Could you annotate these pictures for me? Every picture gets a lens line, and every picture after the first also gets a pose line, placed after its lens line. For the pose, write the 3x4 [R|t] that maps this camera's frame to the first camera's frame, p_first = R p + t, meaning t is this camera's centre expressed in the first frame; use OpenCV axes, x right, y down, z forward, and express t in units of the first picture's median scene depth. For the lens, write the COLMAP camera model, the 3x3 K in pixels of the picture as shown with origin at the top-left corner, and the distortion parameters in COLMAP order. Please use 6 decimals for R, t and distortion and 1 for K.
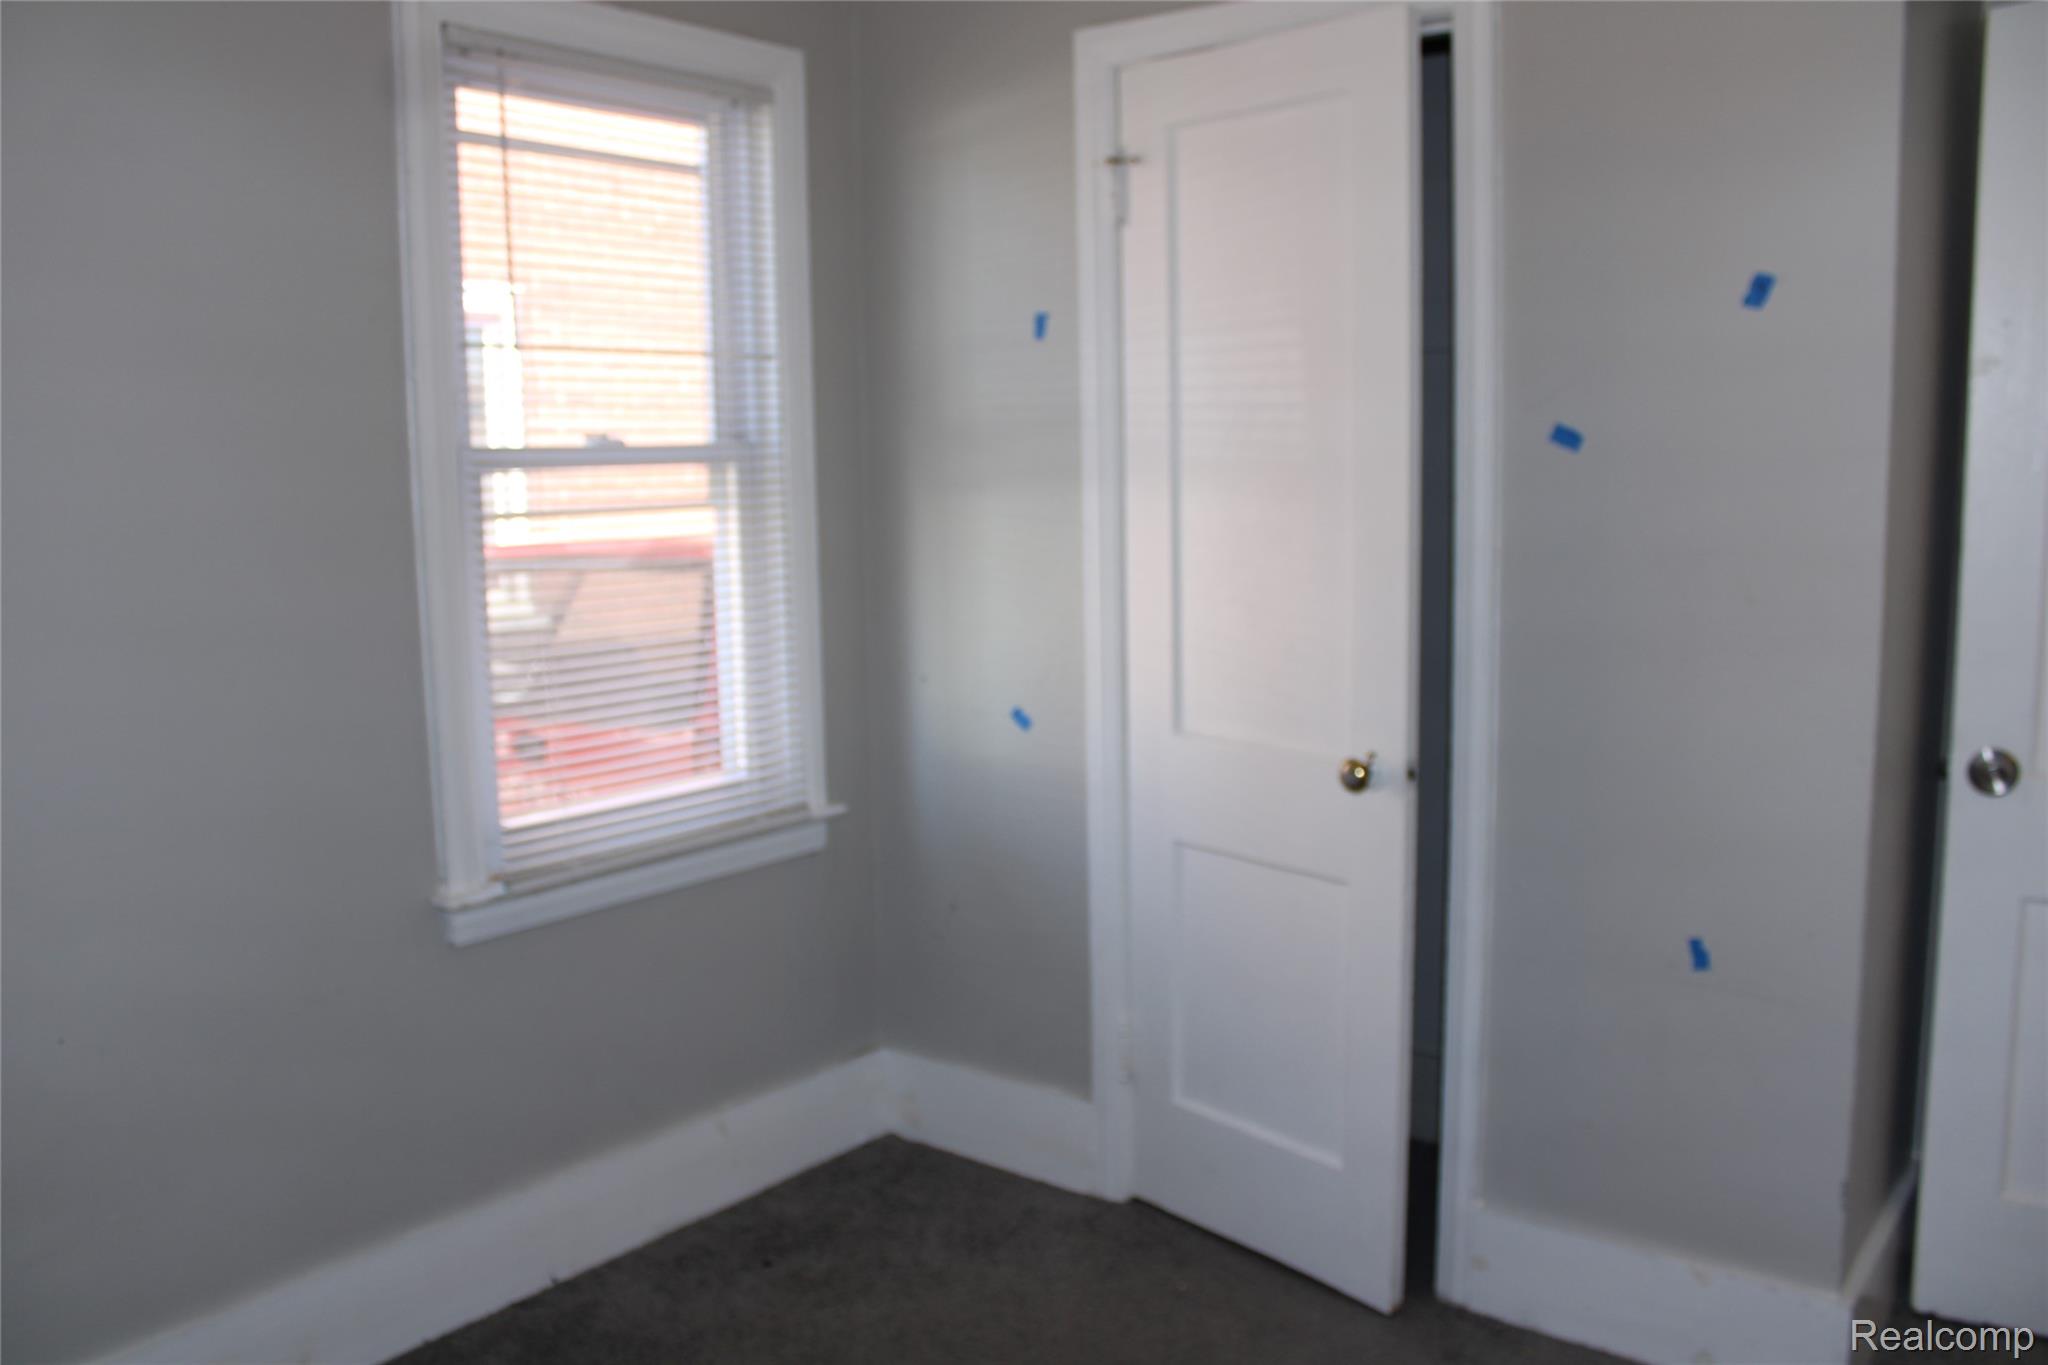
lens RADIAL K [[1676.9, 0, 1024.0], [0, 1676.9, 682.5], [0, 0, 1]] dist [-0.192904, 0.143522]
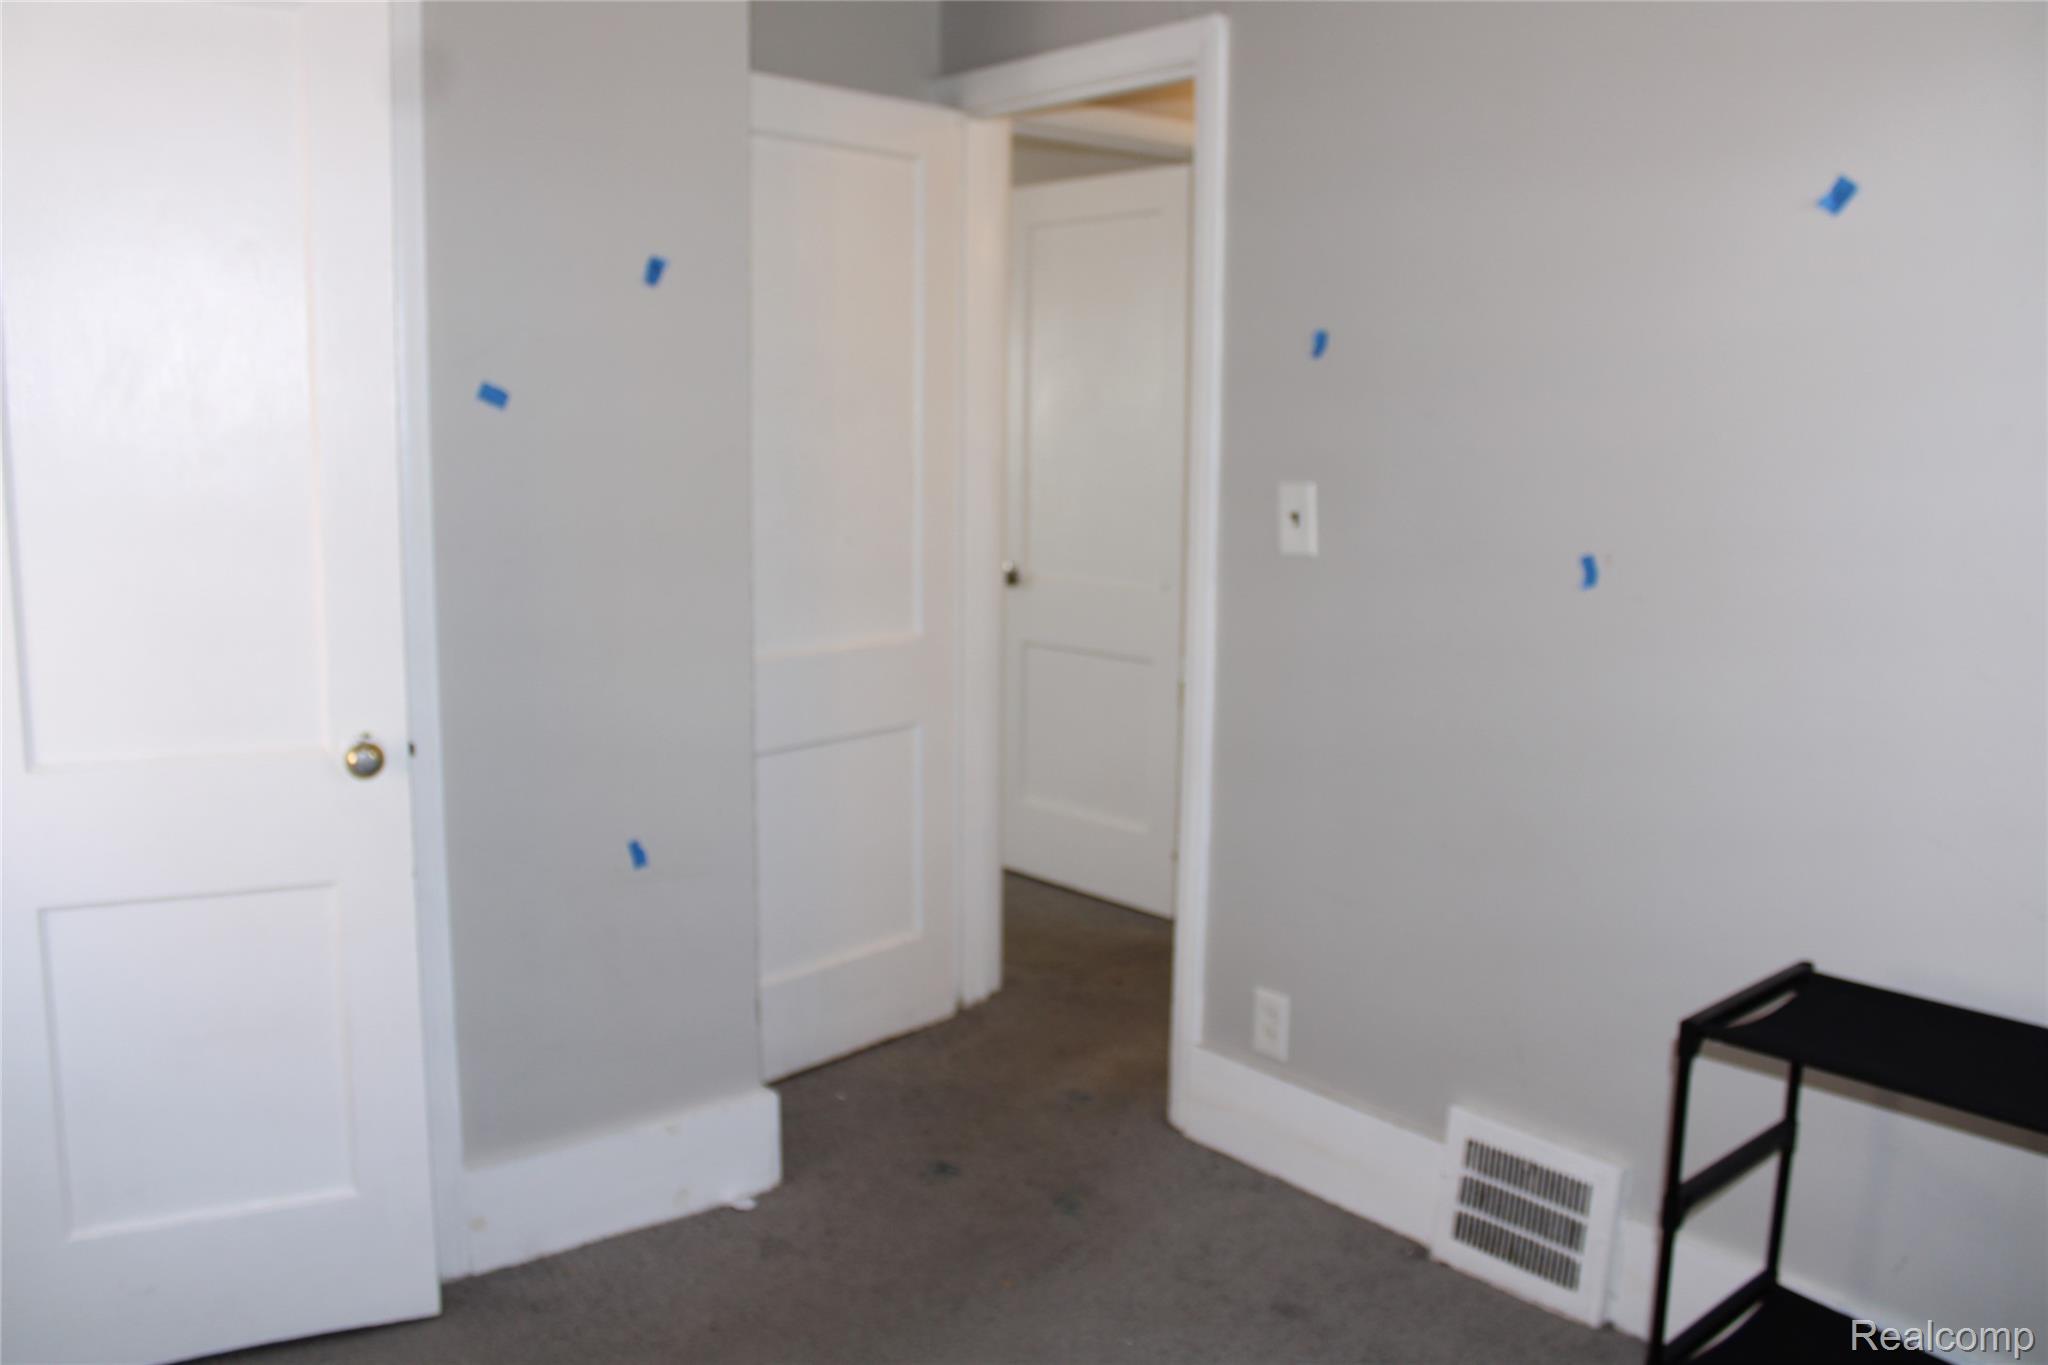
lens RADIAL K [[1676.9, 0, 1024.0], [0, 1676.9, 682.5], [0, 0, 1]] dist [-0.192904, 0.143522]
pose [[0.206991, -0.132565, 0.969320, -0.621298], [0.113022, 0.987384, 0.110901, -0.047468], [-0.971793, 0.086599, 0.219362, 0.462330]]
